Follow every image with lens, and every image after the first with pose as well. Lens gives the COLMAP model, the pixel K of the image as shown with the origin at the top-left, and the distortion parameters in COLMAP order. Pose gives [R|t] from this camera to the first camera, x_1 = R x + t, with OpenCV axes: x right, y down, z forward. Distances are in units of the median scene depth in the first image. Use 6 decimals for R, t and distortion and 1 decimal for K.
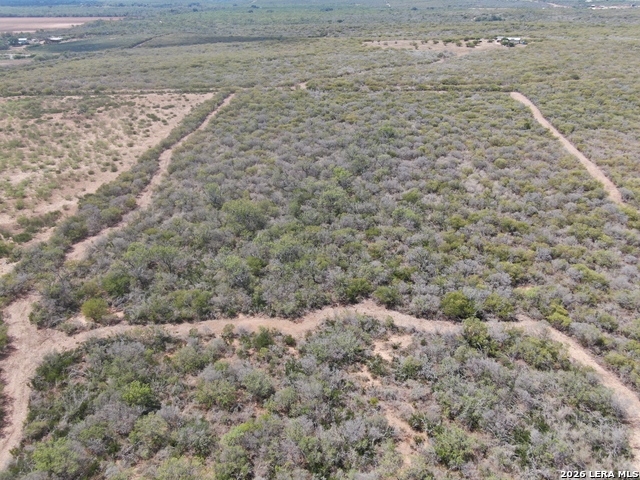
lens RADIAL K [[538.1, 0, 321.1], [0, 538.1, 249.7], [0, 0, 1]] dist [0.003053, 0.002363]
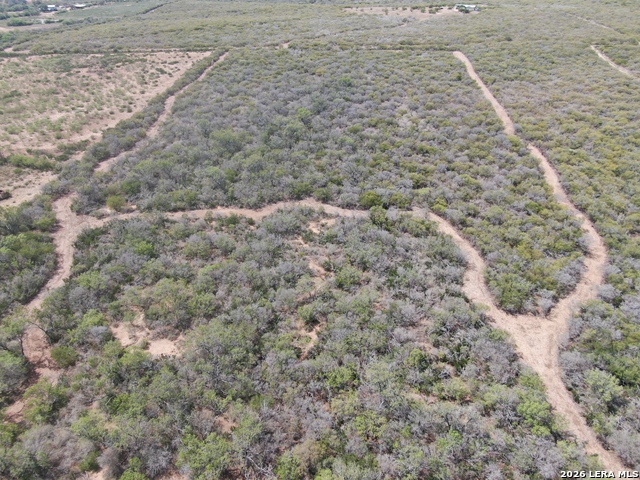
lens RADIAL K [[467.7, 0, 320.0], [0, 467.7, 240.0], [0, 0, 1]] dist [-0.008882, 0.001296]
pose [[0.999994, 0.001521, 0.003082, 0.072049], [-0.001797, 0.995783, 0.091728, 0.059783], [-0.002929, -0.091733, 0.995779, -0.149168]]
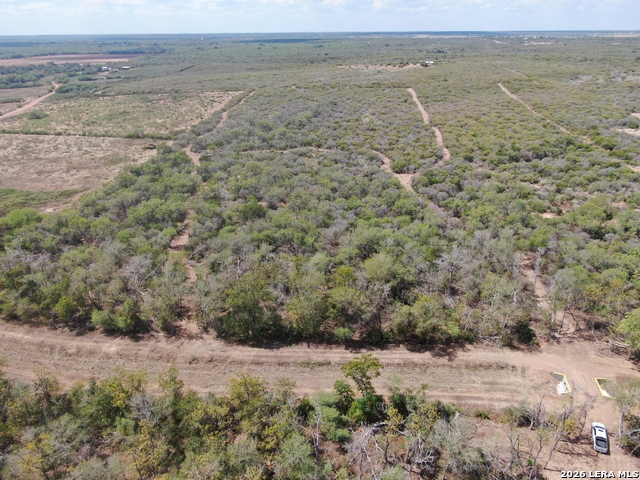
lens RADIAL K [[467.7, 0, 320.0], [0, 467.7, 240.0], [0, 0, 1]] dist [-0.008882, 0.001296]
pose [[0.999969, -0.007896, 0.000203, 0.084338], [0.007899, 0.999581, -0.027830, 0.416002], [0.000016, 0.027831, 0.999613, -0.891542]]
